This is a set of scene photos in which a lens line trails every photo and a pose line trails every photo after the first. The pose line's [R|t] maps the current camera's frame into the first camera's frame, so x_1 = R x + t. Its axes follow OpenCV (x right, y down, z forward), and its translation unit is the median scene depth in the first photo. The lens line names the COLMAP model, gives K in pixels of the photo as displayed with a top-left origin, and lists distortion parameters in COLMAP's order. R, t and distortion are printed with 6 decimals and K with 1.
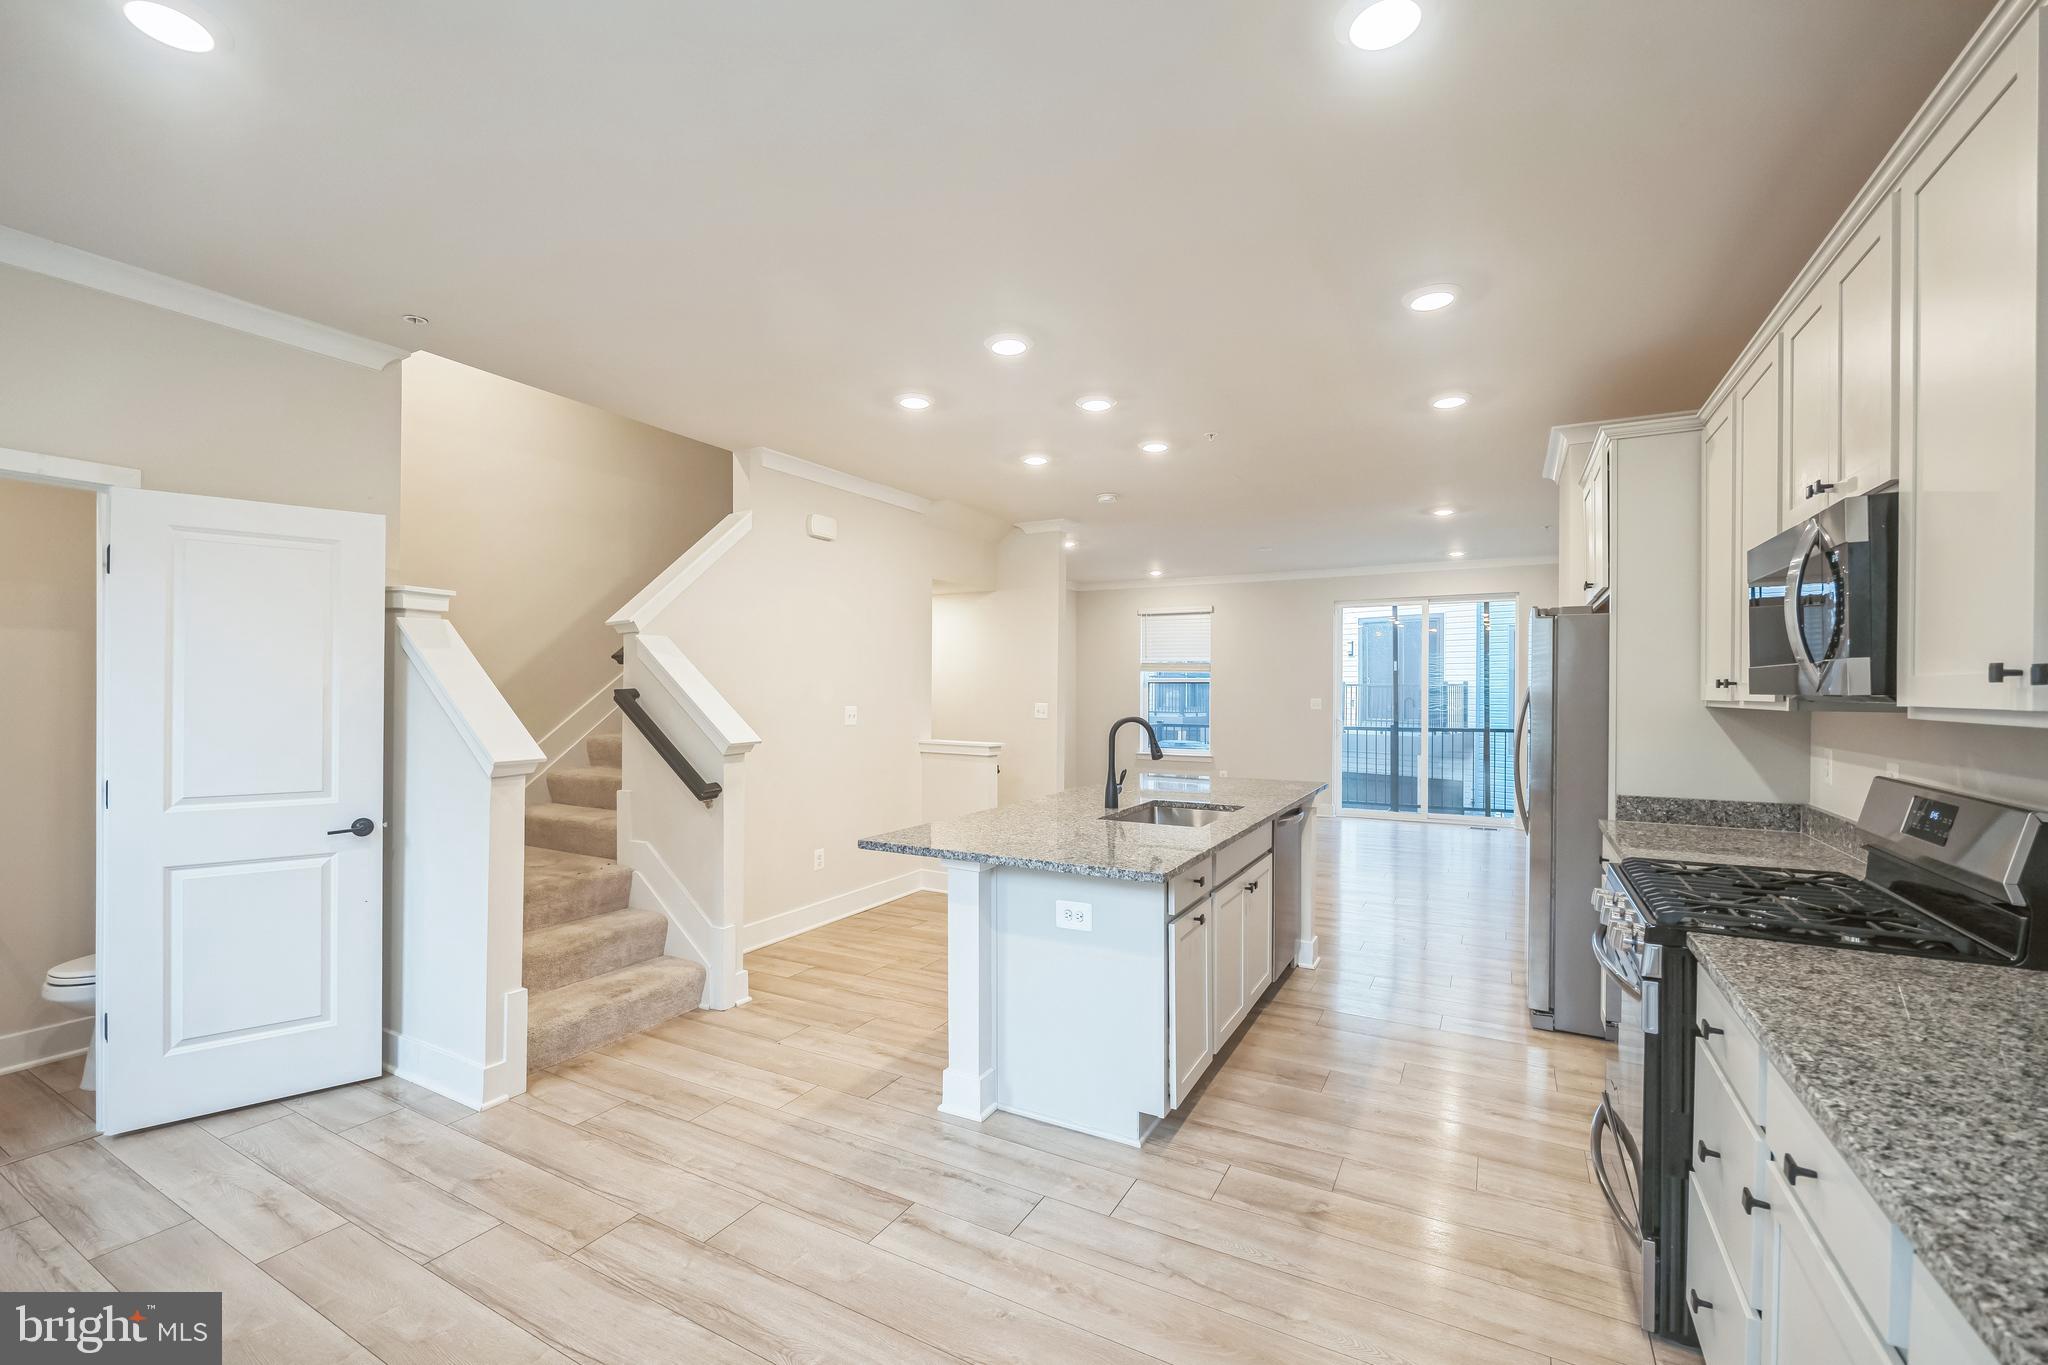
lens RADIAL K [[866.3, 0, 1016.5], [0, 866.3, 691.4], [0, 0, 1]] dist [-0.009385, 0.000202]
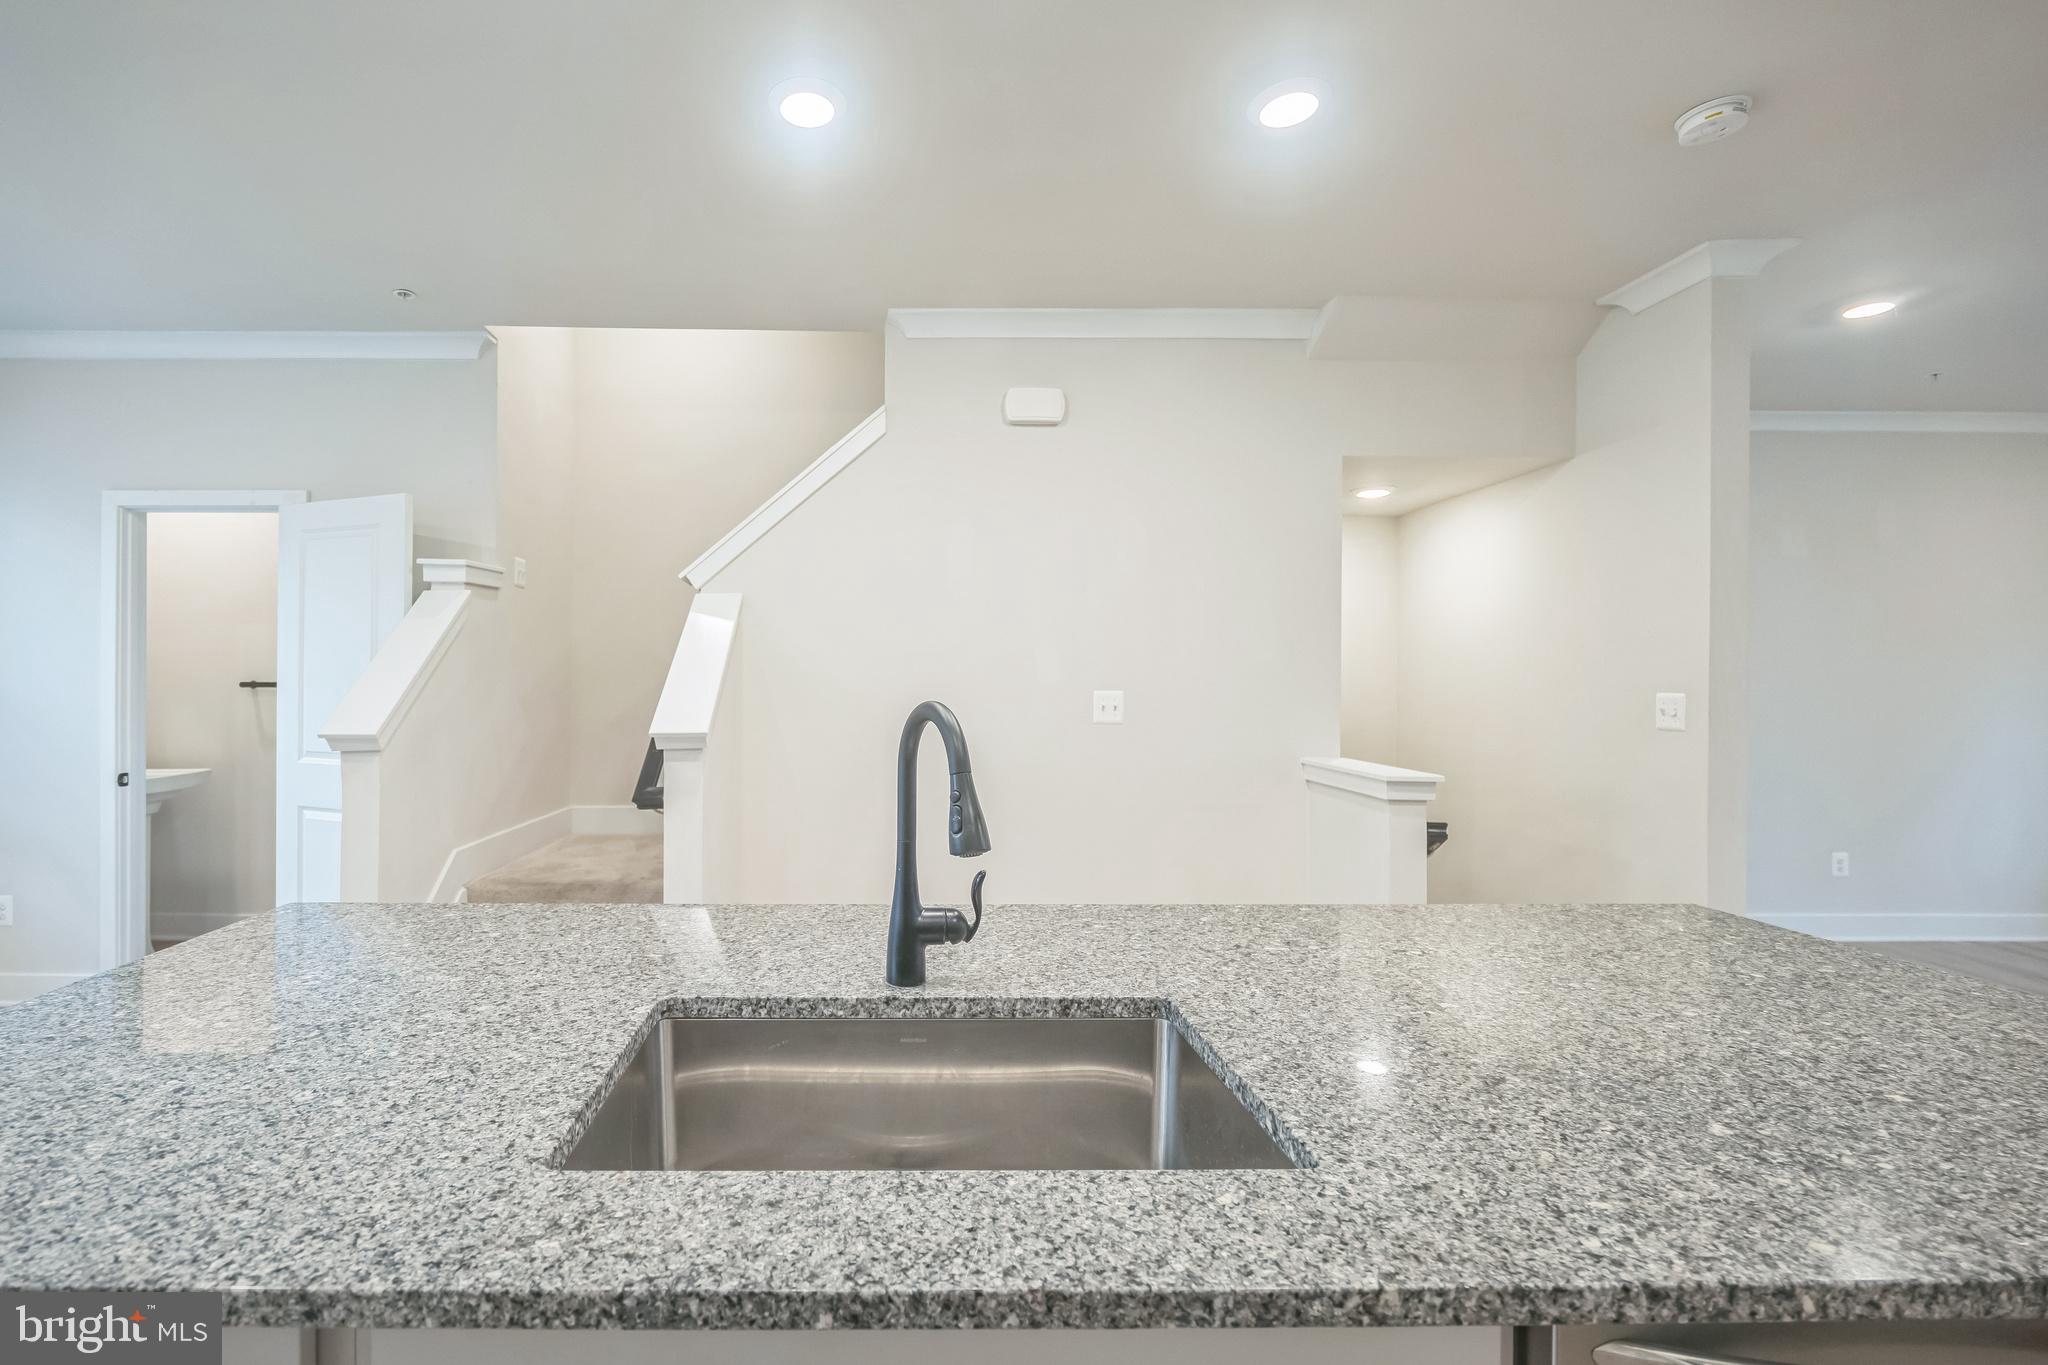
lens RADIAL K [[886.3, 0, 875.7], [0, 886.3, 681.0], [0, 0, 1]] dist [-0.011552, -0.000006]
pose [[0.484755, -0.005996, -0.874629, 0.445259], [-0.003121, 0.999958, -0.008585, 0.025954], [0.874644, 0.006891, 0.484716, 0.927147]]
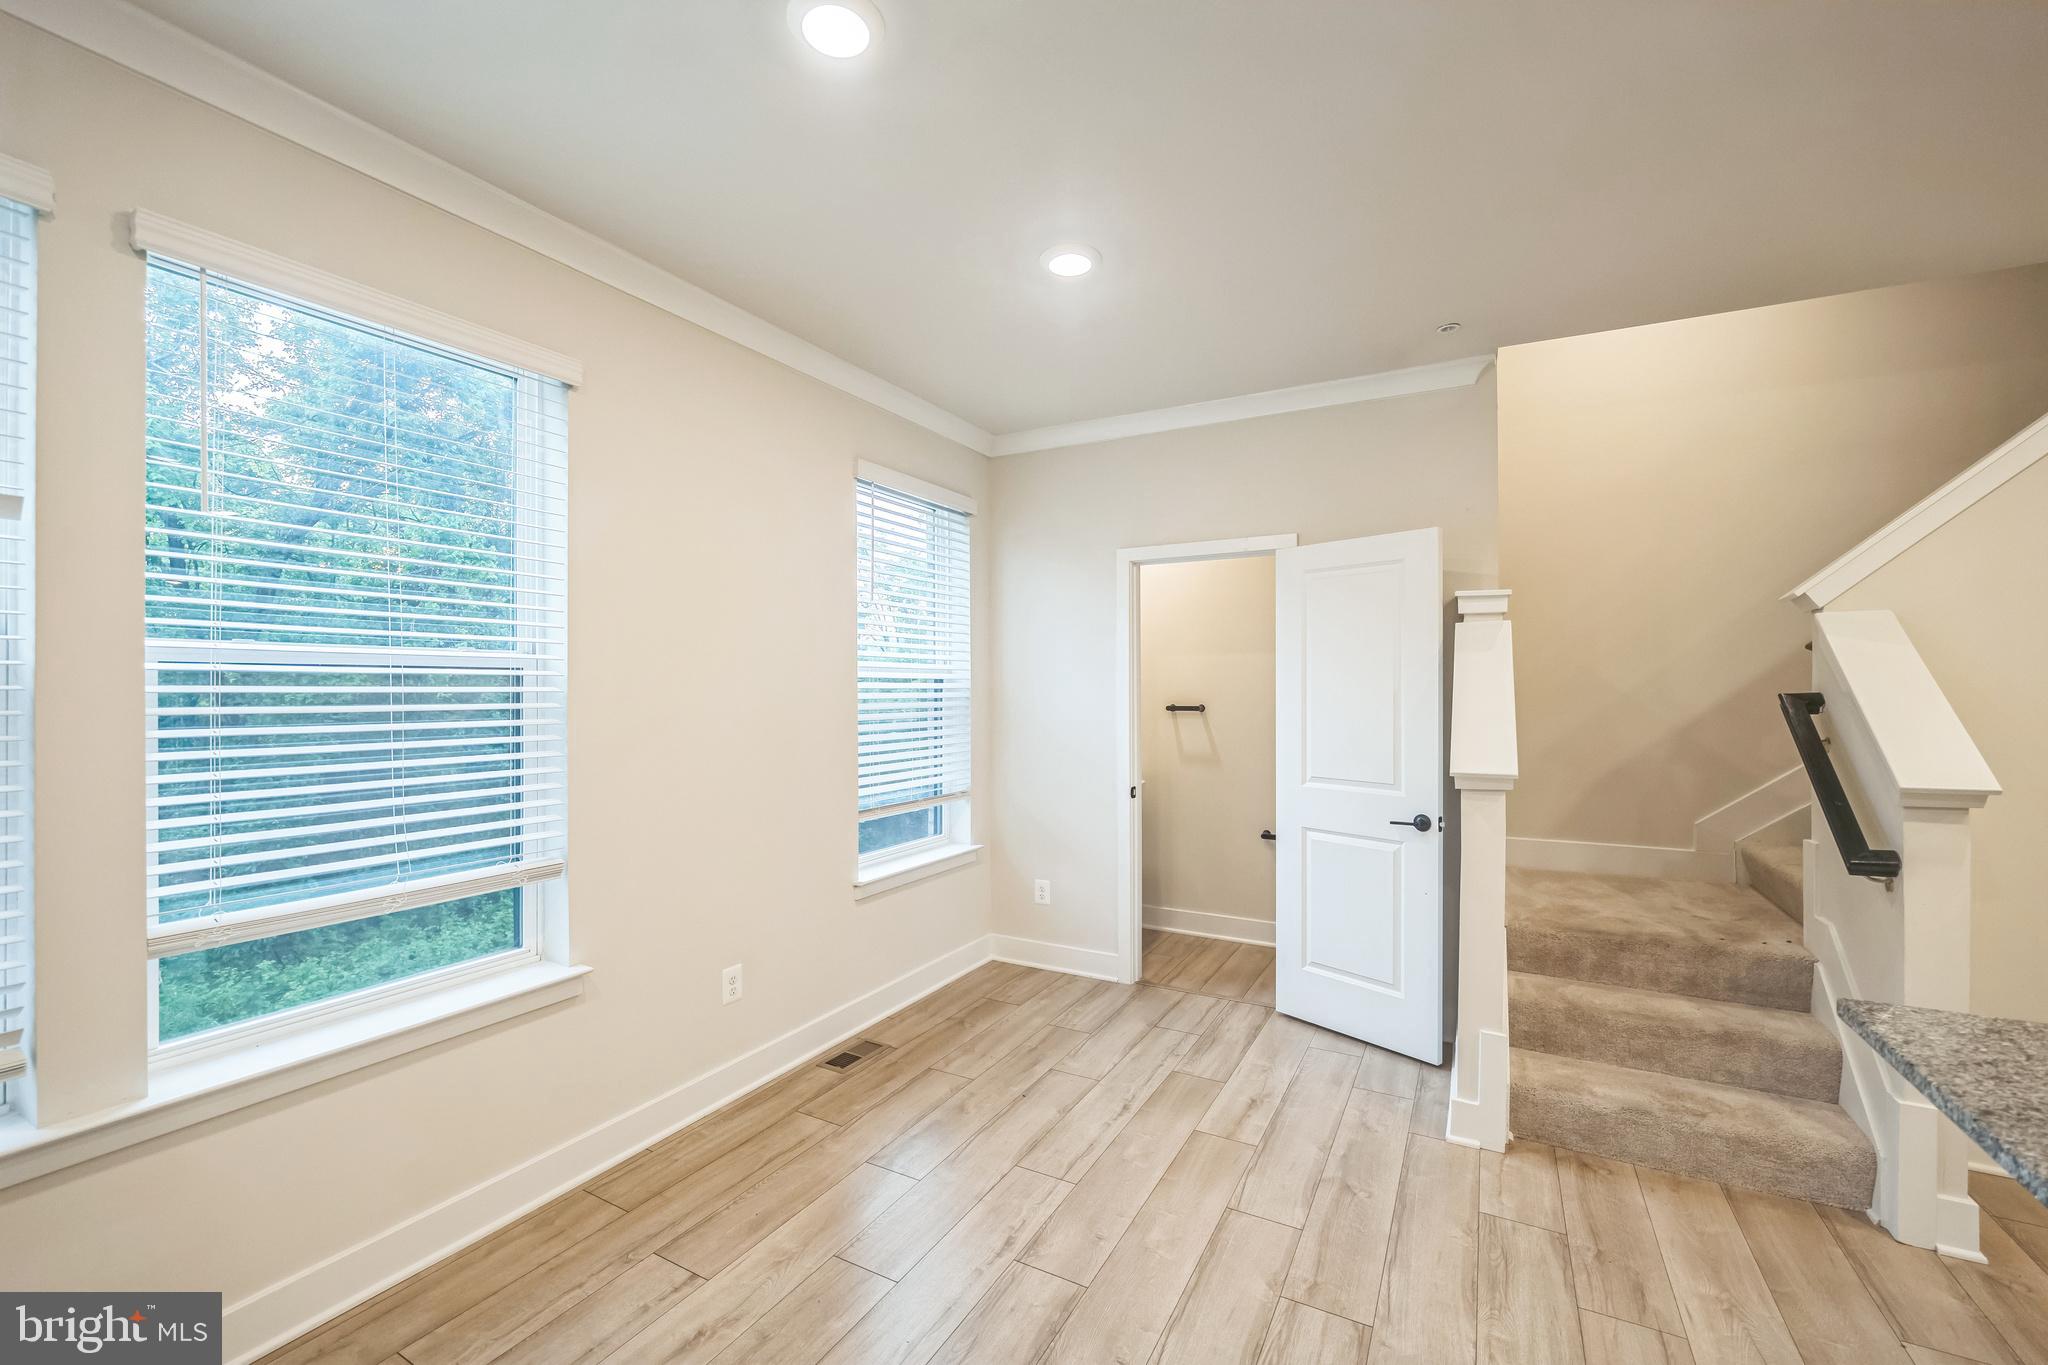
lens RADIAL K [[844.8, 0, 1024.0], [0, 844.8, 682.5], [0, 0, 1]] dist [-0.002756, -0.000109]
pose [[0.007200, -0.011830, -0.999904, 0.278161], [-0.001309, 0.999929, -0.011840, -0.003271], [0.999973, 0.001394, 0.007184, 0.483084]]
